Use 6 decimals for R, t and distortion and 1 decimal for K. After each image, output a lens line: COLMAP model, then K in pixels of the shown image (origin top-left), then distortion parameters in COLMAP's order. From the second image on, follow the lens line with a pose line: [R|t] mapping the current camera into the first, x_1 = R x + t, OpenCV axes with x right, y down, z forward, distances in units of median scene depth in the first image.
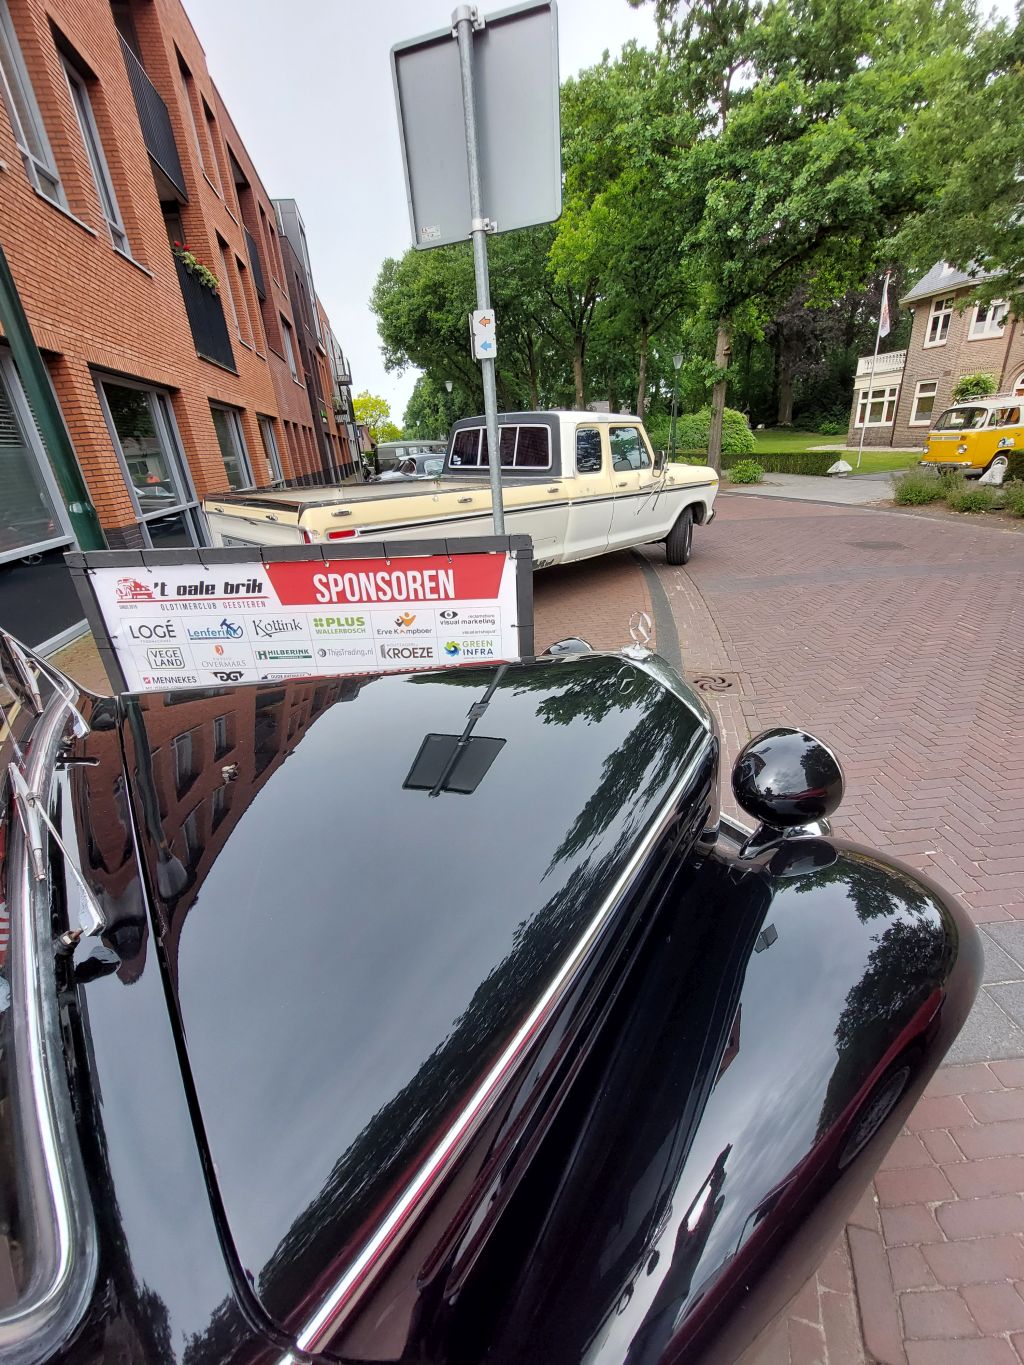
lens RADIAL K [[580.4, 0, 512.0], [0, 580.4, 682.5], [0, 0, 1]] dist [-0.002217, -0.000601]
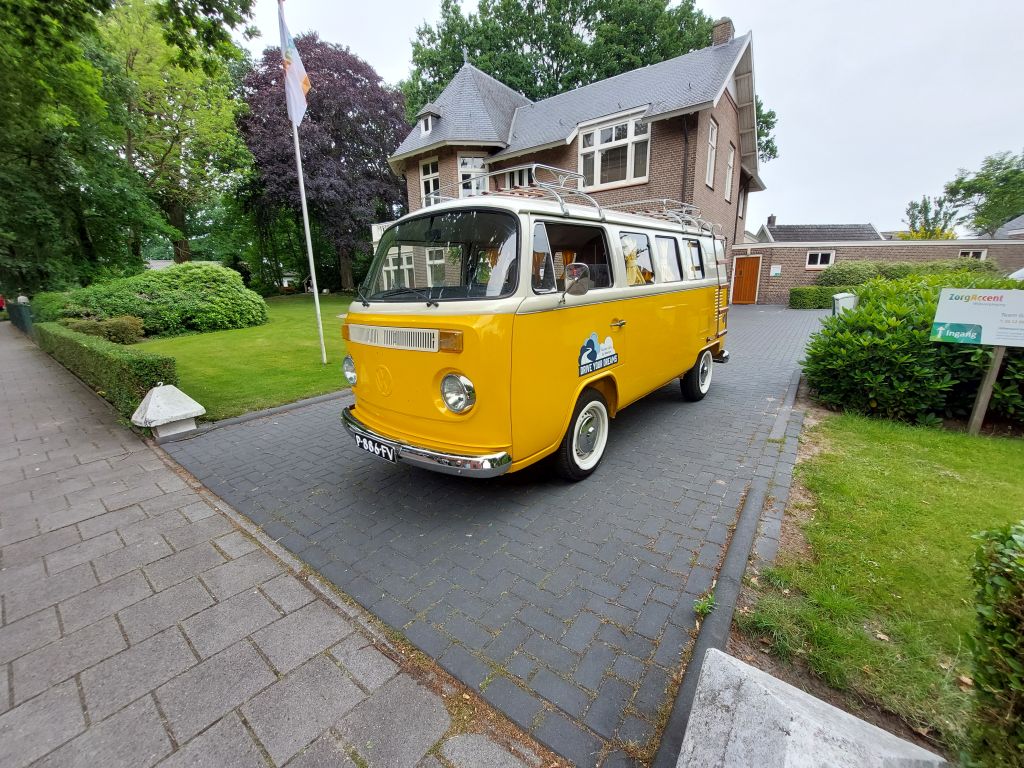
lens RADIAL K [[435.4, 0, 512.0], [0, 435.4, 384.0], [0, 0, 1]] dist [-0.002217, -0.000601]
pose [[0.772164, -0.093967, 0.628437, 0.089847], [0.221884, 0.966622, -0.128096, -0.049320], [-0.595425, 0.238352, 0.767240, 0.112416]]
